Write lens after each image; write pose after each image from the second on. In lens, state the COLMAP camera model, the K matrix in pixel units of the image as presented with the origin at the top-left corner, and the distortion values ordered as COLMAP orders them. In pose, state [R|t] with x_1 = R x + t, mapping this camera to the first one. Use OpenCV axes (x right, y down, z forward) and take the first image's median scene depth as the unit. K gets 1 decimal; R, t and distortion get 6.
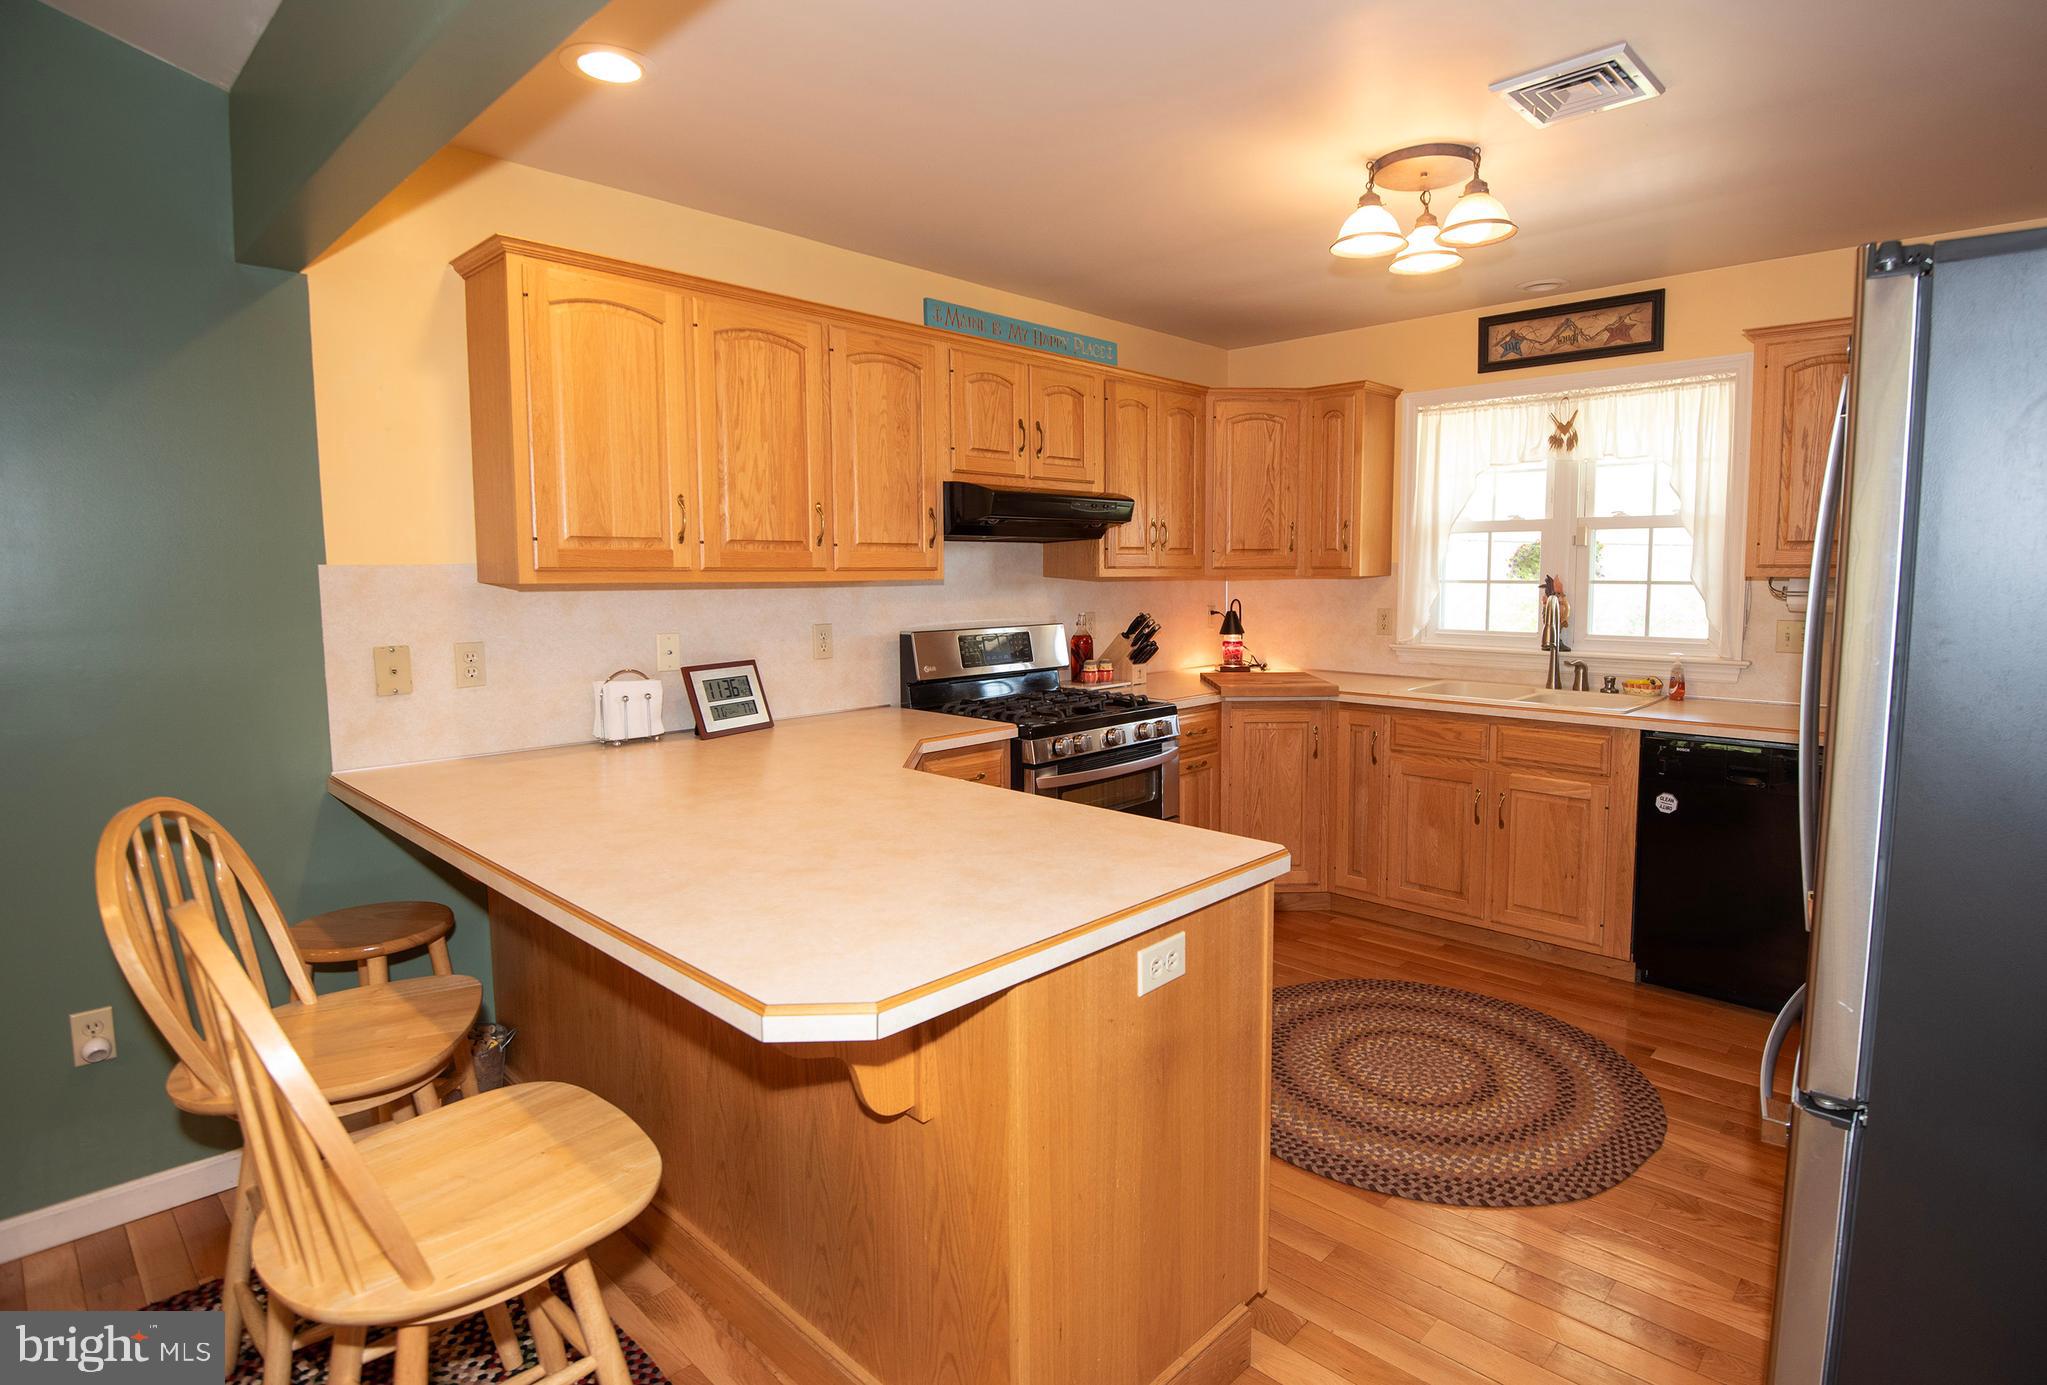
lens RADIAL K [[1041.7, 0, 1089.6], [0, 1041.7, 659.3], [0, 0, 1]] dist [-0.028026, -0.000960]
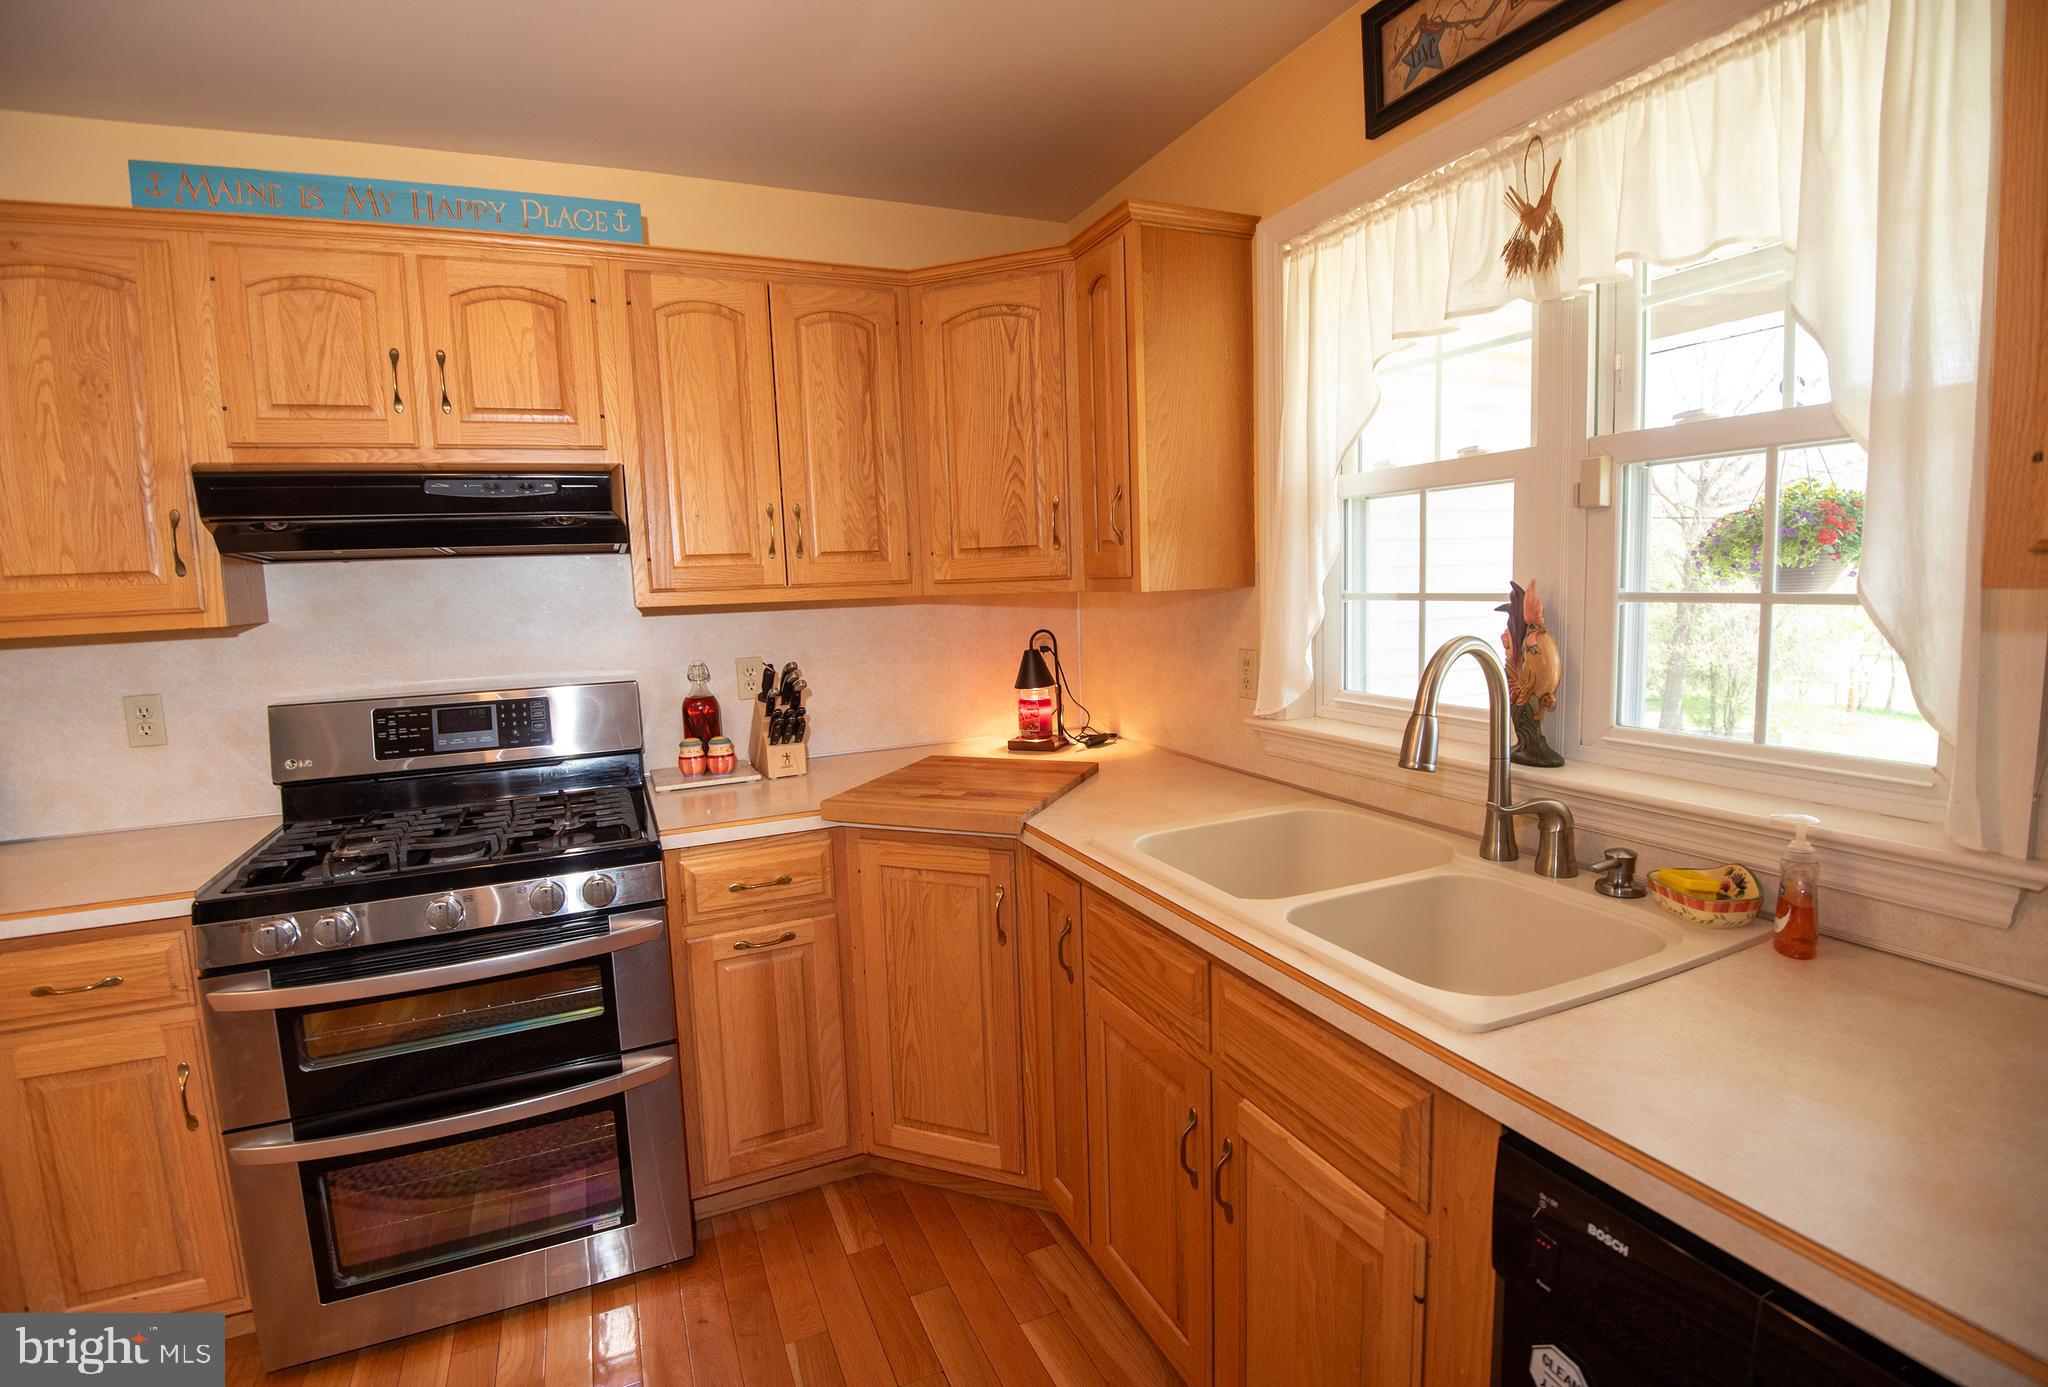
lens RADIAL K [[944.4, 0, 1039.8], [0, 944.4, 685.9], [0, 0, 1]] dist [-0.024903, -0.009163]
pose [[0.916103, 0.017992, -0.400539, 0.430813], [-0.003986, 0.999352, 0.035775, -0.053527], [0.400923, -0.031177, 0.915581, 0.587842]]
